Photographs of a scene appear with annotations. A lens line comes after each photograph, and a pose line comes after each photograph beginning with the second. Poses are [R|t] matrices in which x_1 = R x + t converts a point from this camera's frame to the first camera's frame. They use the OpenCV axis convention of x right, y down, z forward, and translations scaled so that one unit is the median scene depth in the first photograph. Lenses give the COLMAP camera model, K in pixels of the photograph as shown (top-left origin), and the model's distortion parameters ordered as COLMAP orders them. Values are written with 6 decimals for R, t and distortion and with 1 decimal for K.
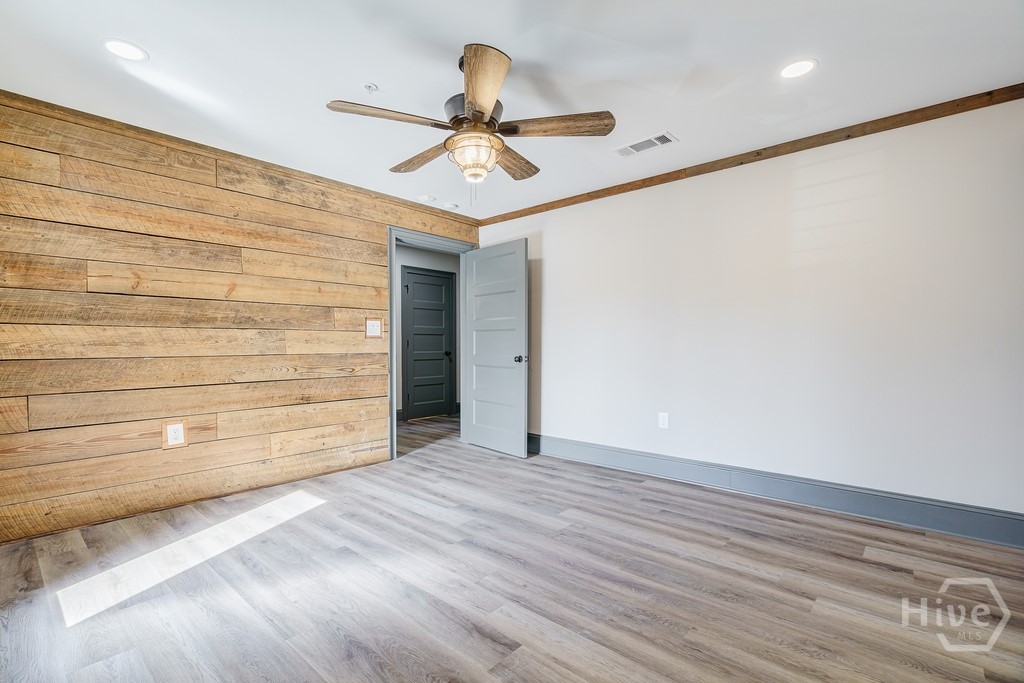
lens RADIAL K [[466.0, 0, 493.3], [0, 466.0, 344.9], [0, 0, 1]] dist [-0.001177, 0.000270]
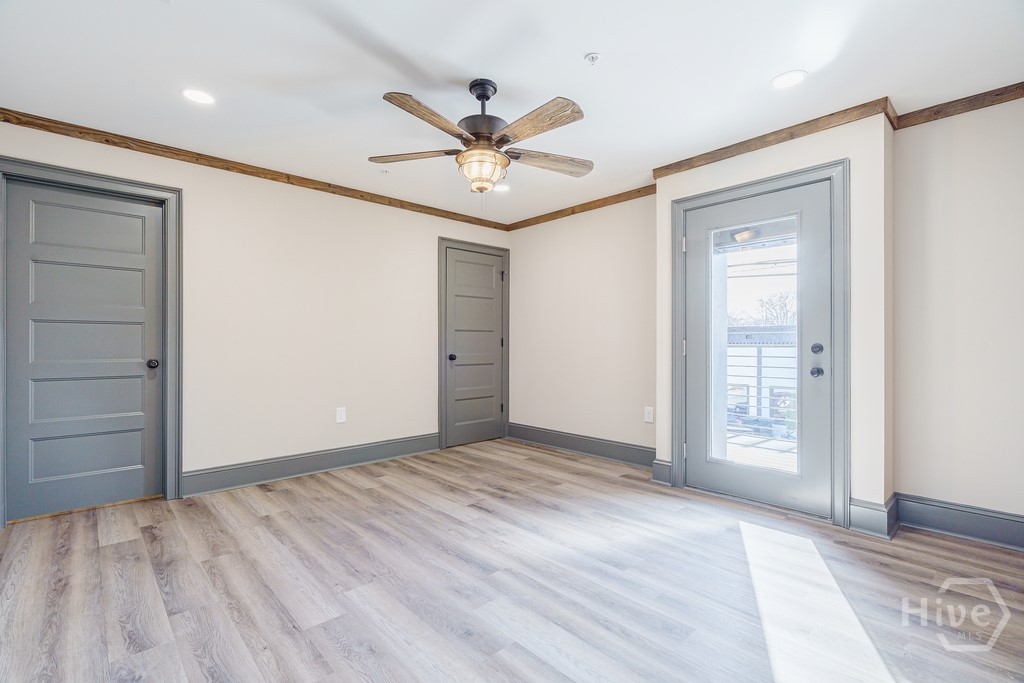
lens RADIAL K [[466.0, 0, 493.3], [0, 466.0, 344.9], [0, 0, 1]] dist [-0.001177, 0.000270]
pose [[-0.995133, 0.002278, 0.098517, -0.154444], [0.002668, 0.999989, 0.003821, -0.011302], [-0.098508, 0.004065, -0.995128, 1.890037]]
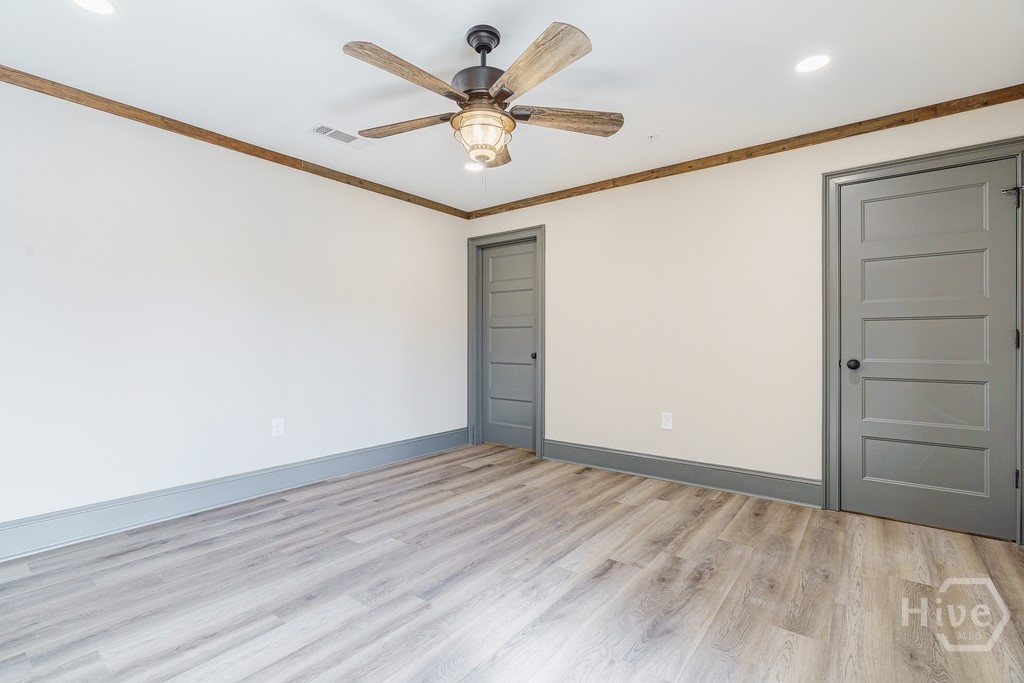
lens RADIAL K [[464.2, 0, 523.3], [0, 464.2, 339.0], [0, 0, 1]] dist [-0.003085, -0.000033]
pose [[-0.096791, 0.008646, 0.995267, -0.865141], [-0.000301, 0.999962, -0.008716, -0.005126], [-0.995305, -0.001143, -0.096785, 0.916267]]
